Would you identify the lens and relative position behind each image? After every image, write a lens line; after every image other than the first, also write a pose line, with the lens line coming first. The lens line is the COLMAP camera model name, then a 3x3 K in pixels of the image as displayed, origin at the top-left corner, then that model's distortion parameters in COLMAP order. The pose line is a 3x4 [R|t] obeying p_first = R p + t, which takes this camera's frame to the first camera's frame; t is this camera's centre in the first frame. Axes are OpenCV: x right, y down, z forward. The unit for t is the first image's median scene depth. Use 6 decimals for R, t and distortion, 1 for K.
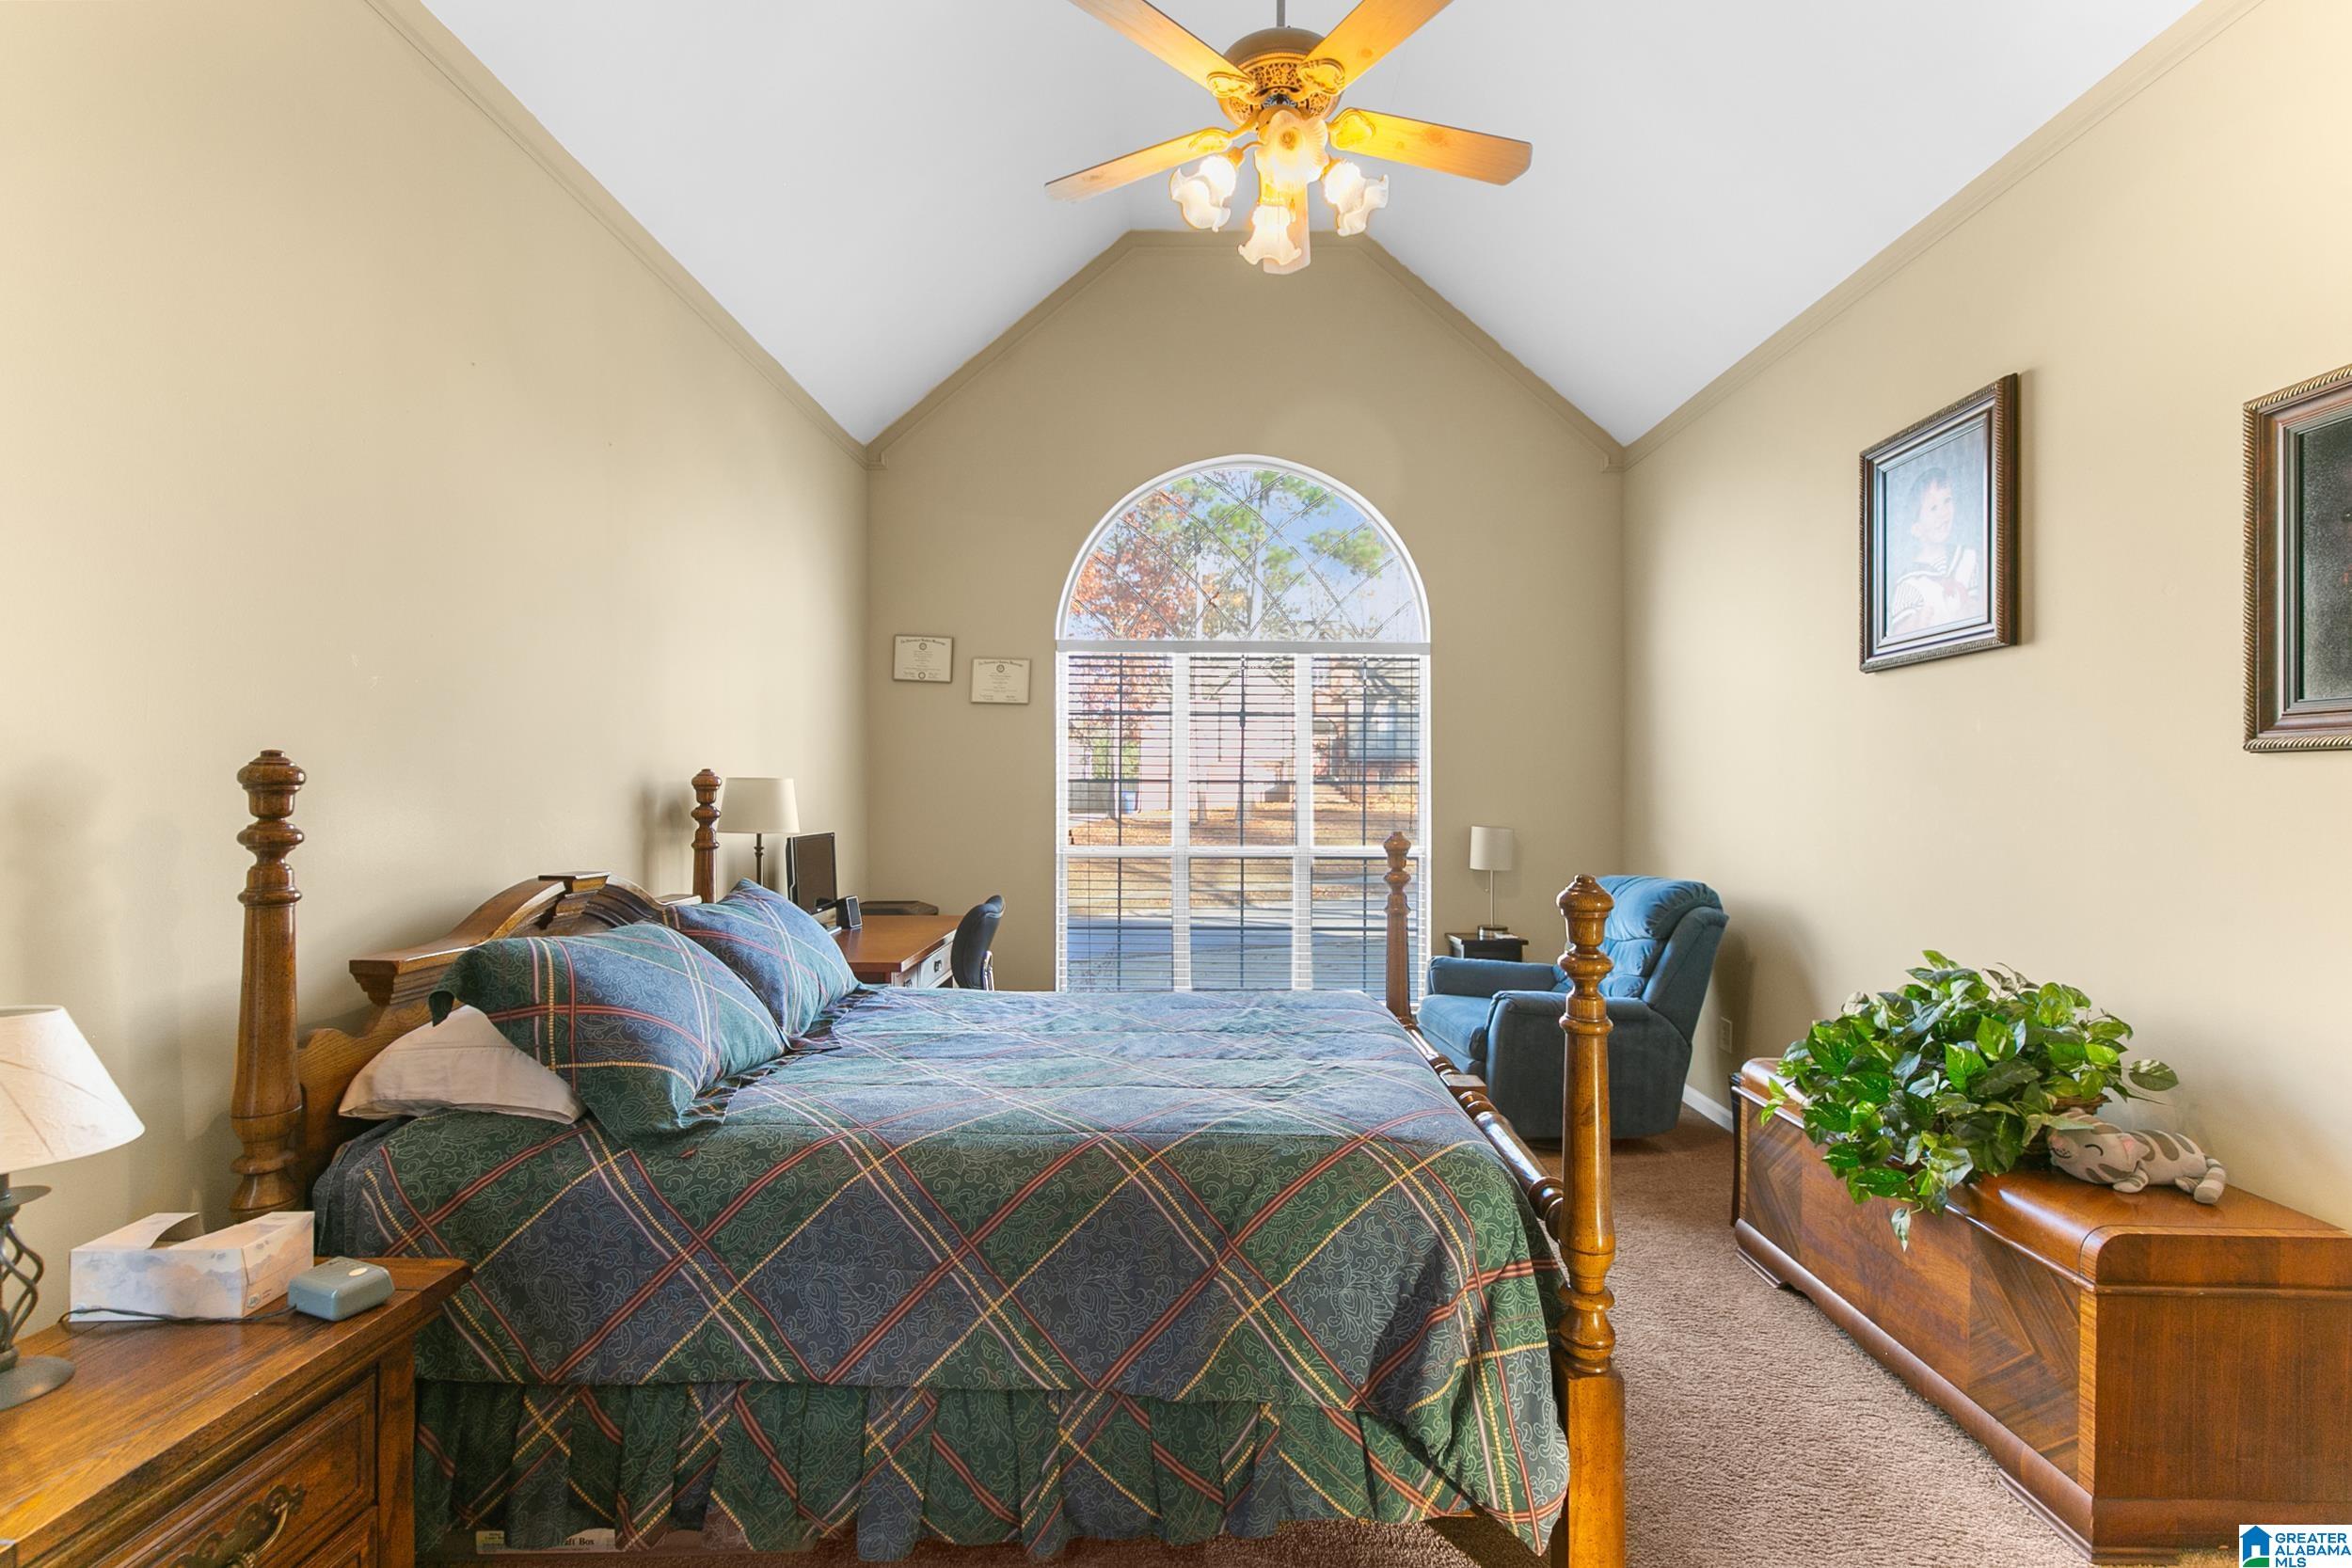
lens RADIAL K [[1061.9, 0, 1180.3], [0, 1061.9, 763.3], [0, 0, 1]] dist [0.003925, -0.000281]
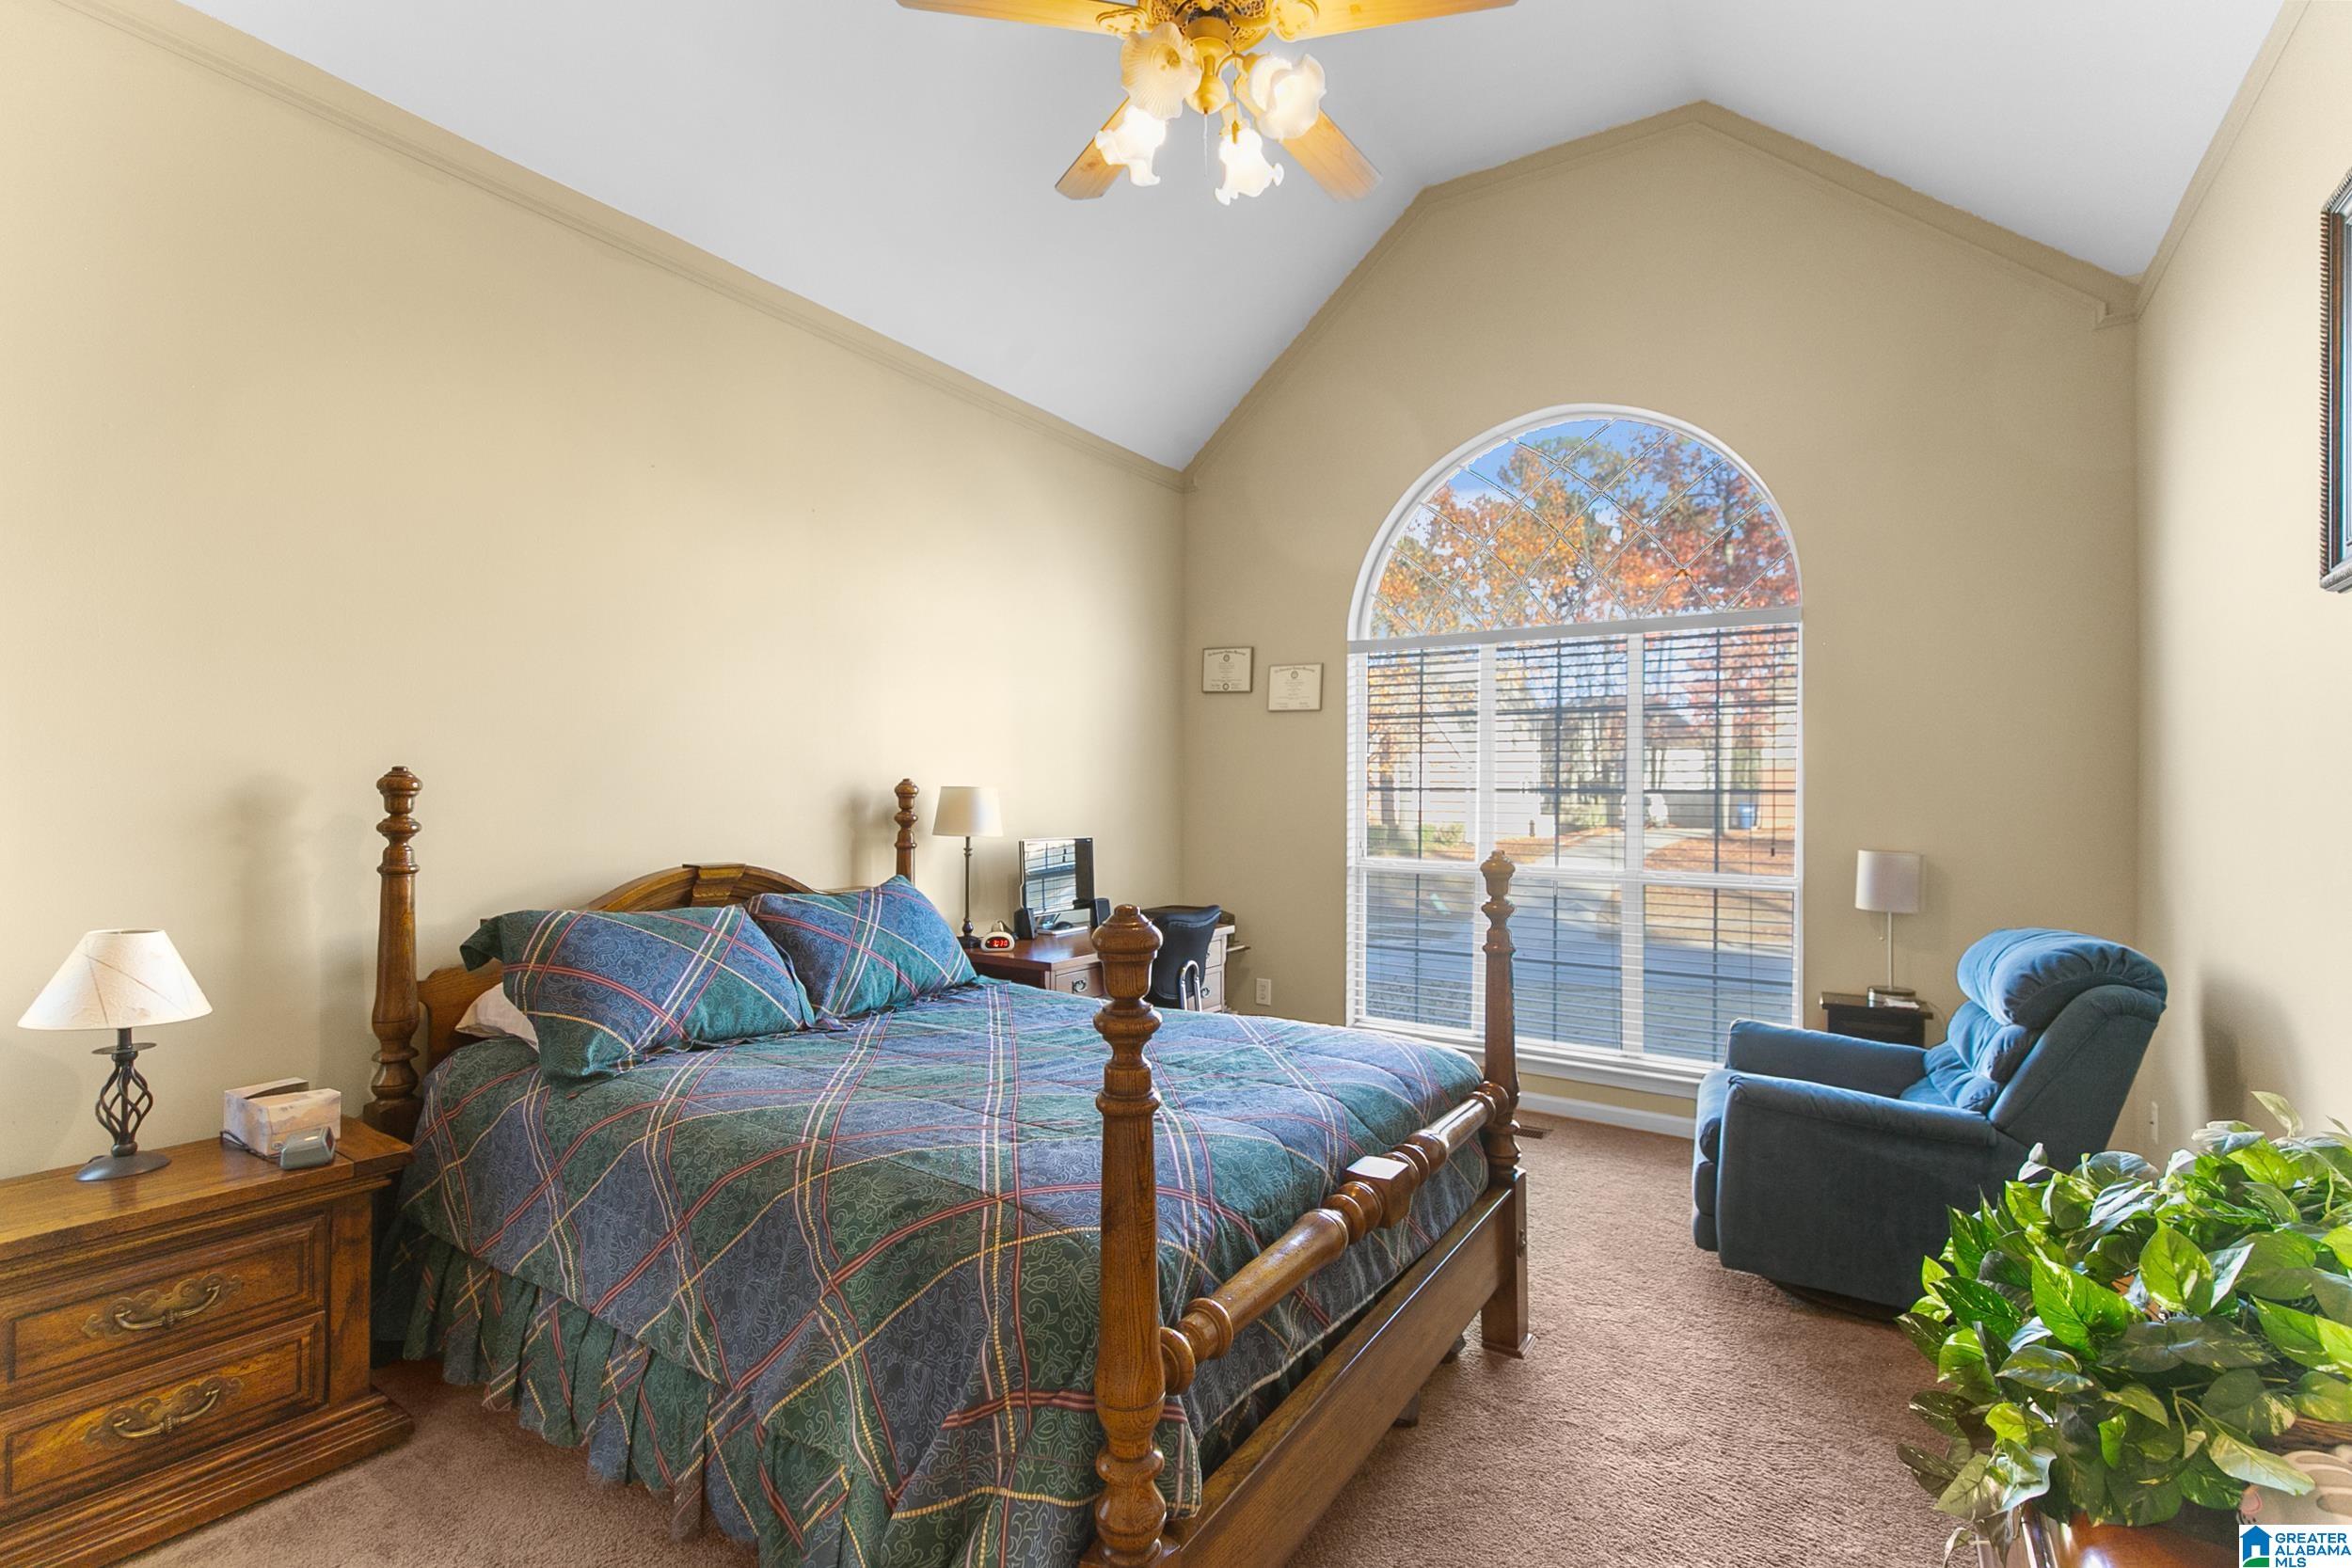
lens RADIAL K [[1058.5, 0, 1178.4], [0, 1058.5, 768.7], [0, 0, 1]] dist [0.002467, -0.000150]
pose [[0.844409, -0.013124, -0.535538, 0.719238], [0.010005, 0.999912, -0.008729, 0.012389], [0.535606, 0.002013, 0.844466, 0.332406]]
